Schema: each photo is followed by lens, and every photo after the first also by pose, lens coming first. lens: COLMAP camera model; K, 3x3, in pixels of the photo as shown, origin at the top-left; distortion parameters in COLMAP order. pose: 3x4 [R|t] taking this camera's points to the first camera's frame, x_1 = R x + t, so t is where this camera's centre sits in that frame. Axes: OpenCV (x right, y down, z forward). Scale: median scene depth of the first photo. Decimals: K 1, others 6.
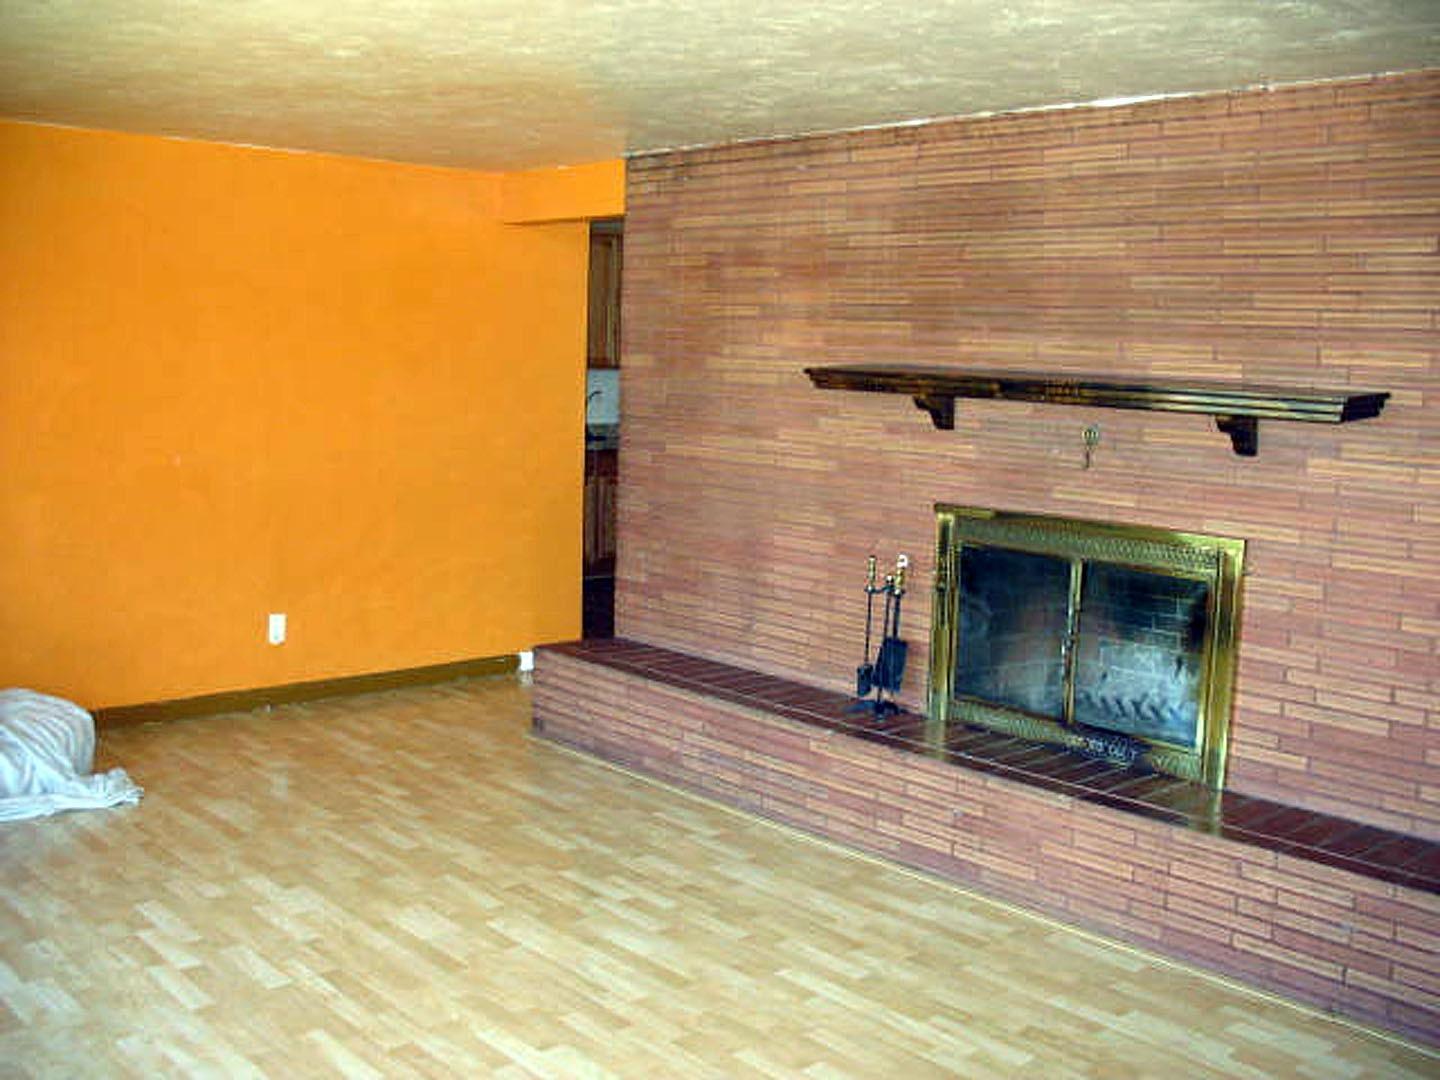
lens RADIAL K [[1492.8, 0, 720.0], [0, 1492.8, 540.0], [0, 0, 1]] dist [-0.157342, 0.172880]
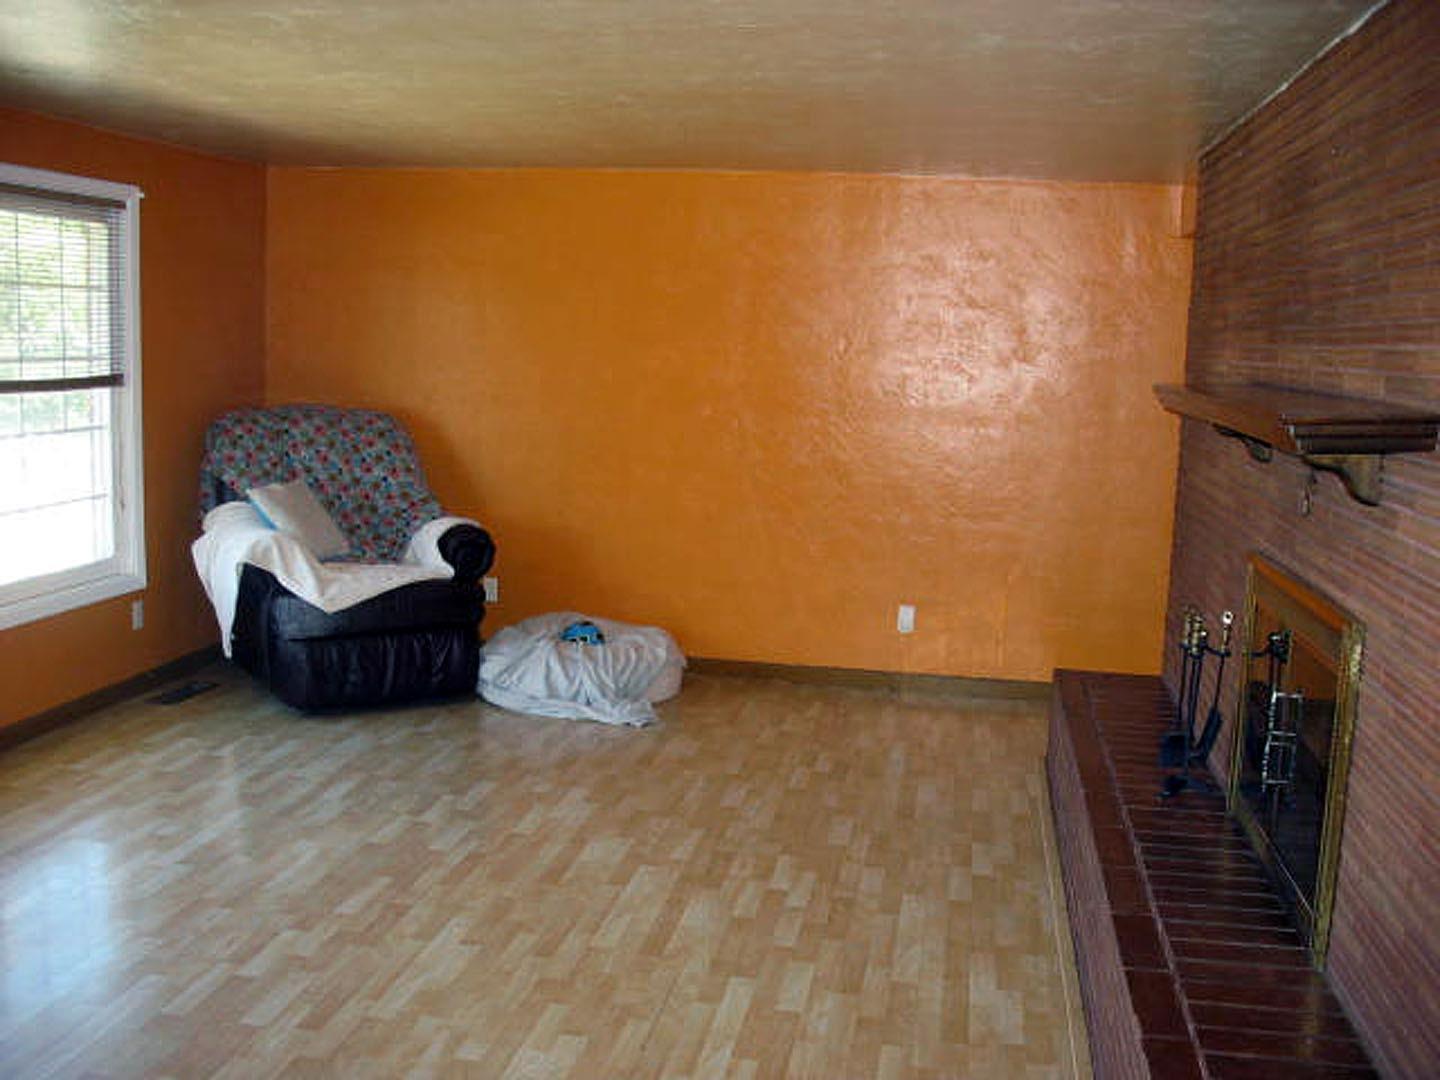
lens RADIAL K [[1492.8, 0, 720.0], [0, 1492.8, 540.0], [0, 0, 1]] dist [-0.157342, 0.172880]
pose [[0.616297, 0.098228, -0.781364, 0.674365], [-0.116078, 0.992684, 0.033238, -0.026012], [0.778912, 0.070214, 0.623190, 0.306664]]
